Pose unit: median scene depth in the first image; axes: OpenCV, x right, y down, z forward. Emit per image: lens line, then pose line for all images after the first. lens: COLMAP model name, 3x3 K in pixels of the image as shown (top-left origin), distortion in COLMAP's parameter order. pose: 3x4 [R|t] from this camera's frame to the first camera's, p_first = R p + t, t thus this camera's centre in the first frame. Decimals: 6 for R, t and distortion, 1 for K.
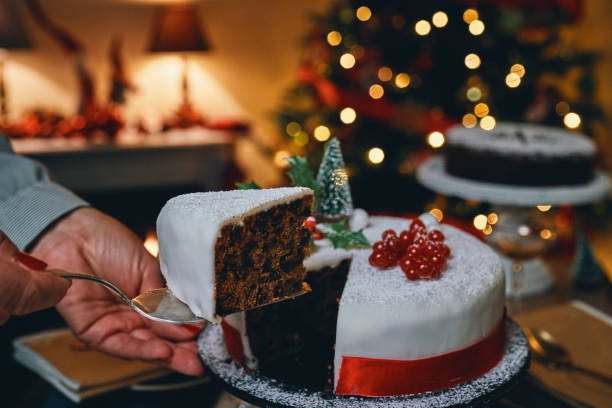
lens RADIAL K [[858.7, 0, 306.0], [0, 858.7, 204.0], [0, 0, 1]] dist [0.029077, 0.041389]
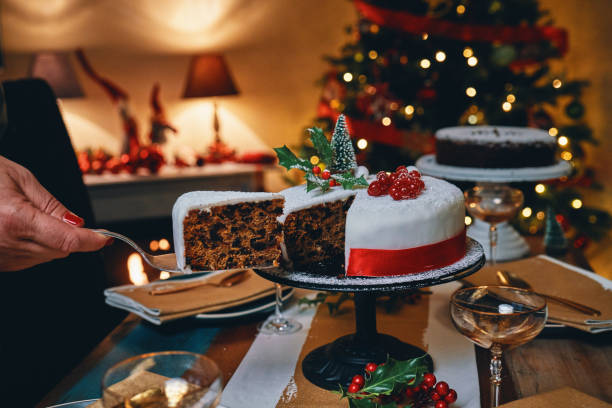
lens RADIAL K [[858.7, 0, 306.0], [0, 858.7, 204.0], [0, 0, 1]] dist [0.029077, 0.041389]
pose [[0.999055, -0.034724, -0.026158, 0.006479], [0.032879, 0.997148, -0.067929, 0.164884], [0.028442, 0.067005, 0.997347, -0.398035]]
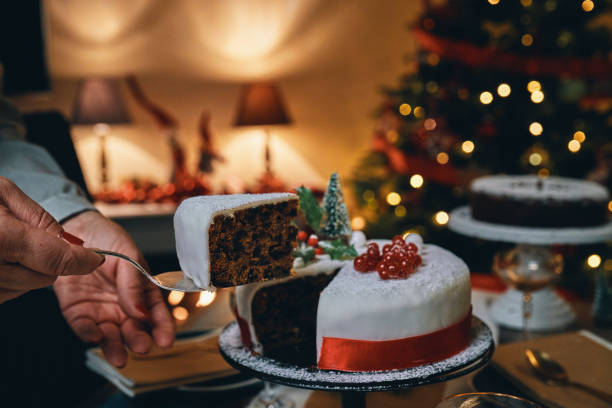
lens RADIAL K [[858.7, 0, 306.0], [0, 858.7, 204.0], [0, 0, 1]] dist [0.029077, 0.041389]
pose [[0.992605, -0.003302, -0.121340, 0.141577], [-0.008061, 0.995630, -0.093037, 0.083985], [0.121117, 0.093327, 0.988241, -0.211169]]
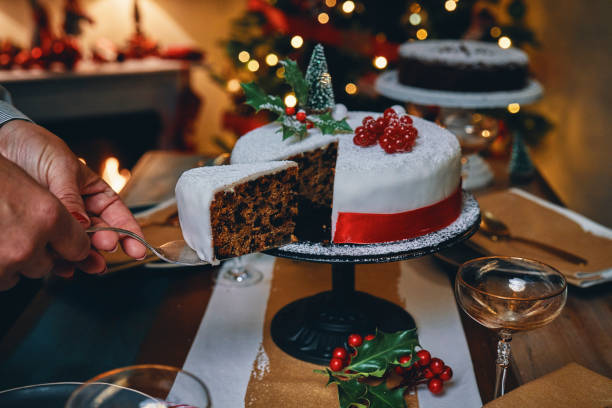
lens RADIAL K [[858.7, 0, 306.0], [0, 858.7, 204.0], [0, 0, 1]] dist [0.029077, 0.041389]
pose [[0.996726, -0.031837, 0.074319, -0.082603], [0.026277, 0.996865, 0.074633, 0.057031], [-0.076463, -0.072436, 0.994438, -0.215496]]
